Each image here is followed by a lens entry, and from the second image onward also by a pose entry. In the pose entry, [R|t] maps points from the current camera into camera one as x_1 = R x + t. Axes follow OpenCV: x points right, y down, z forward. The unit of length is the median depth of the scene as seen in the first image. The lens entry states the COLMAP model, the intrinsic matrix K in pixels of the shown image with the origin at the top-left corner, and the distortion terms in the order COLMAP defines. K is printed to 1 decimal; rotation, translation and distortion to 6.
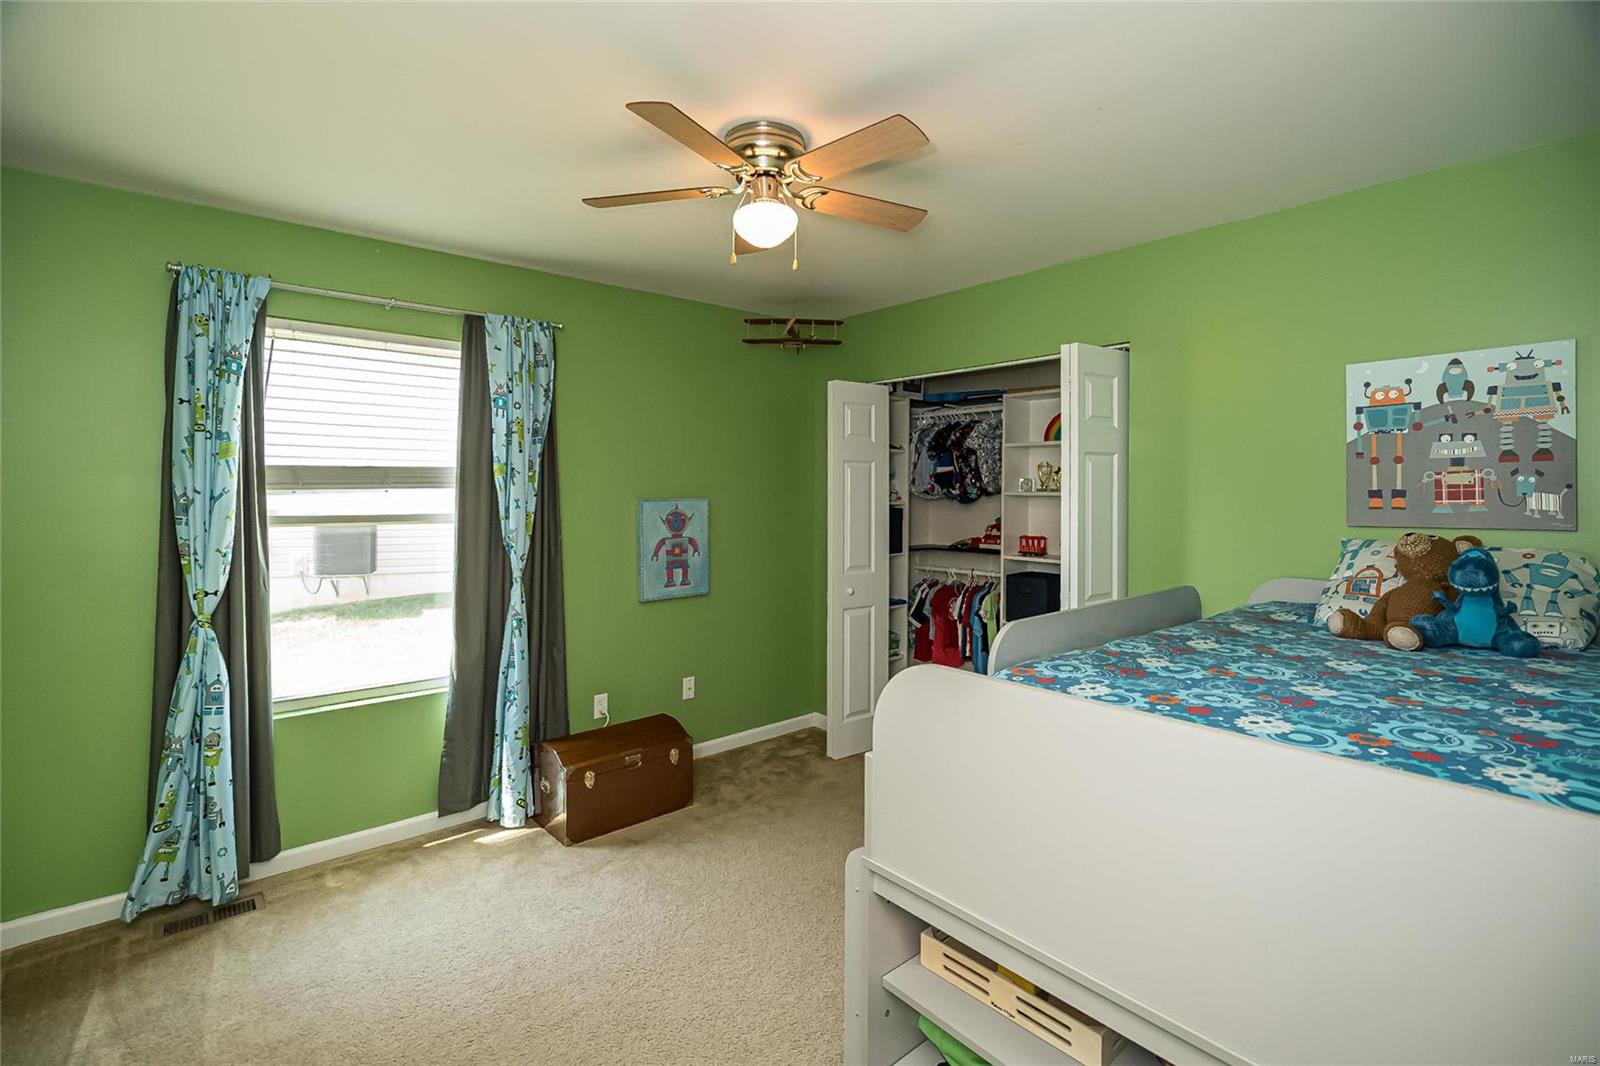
lens RADIAL K [[739.1, 0, 800.0], [0, 739.1, 533.0], [0, 0, 1]] dist [-0.000219, 0.000042]
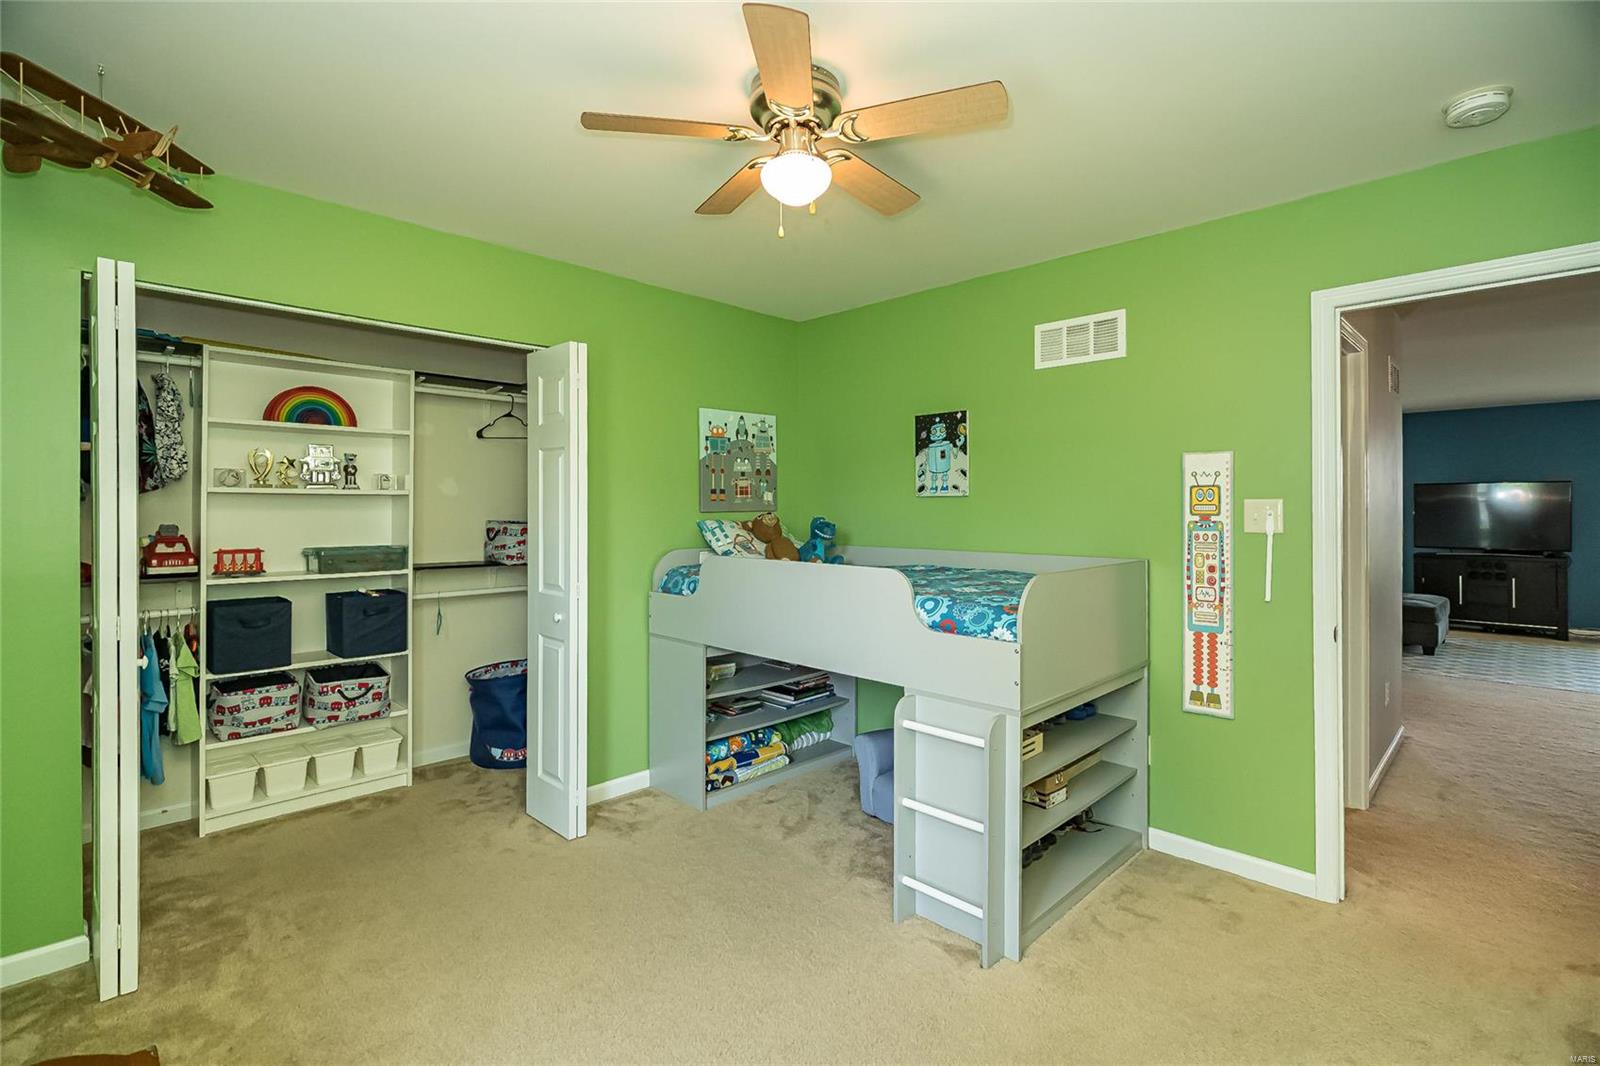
lens RADIAL K [[739.1, 0, 800.0], [0, 739.1, 533.0], [0, 0, 1]] dist [-0.000219, 0.000042]
pose [[-0.081104, -0.033469, 0.996144, -0.884206], [0.058493, 0.997554, 0.038279, -0.014113], [-0.994988, 0.061372, -0.078948, 0.994817]]
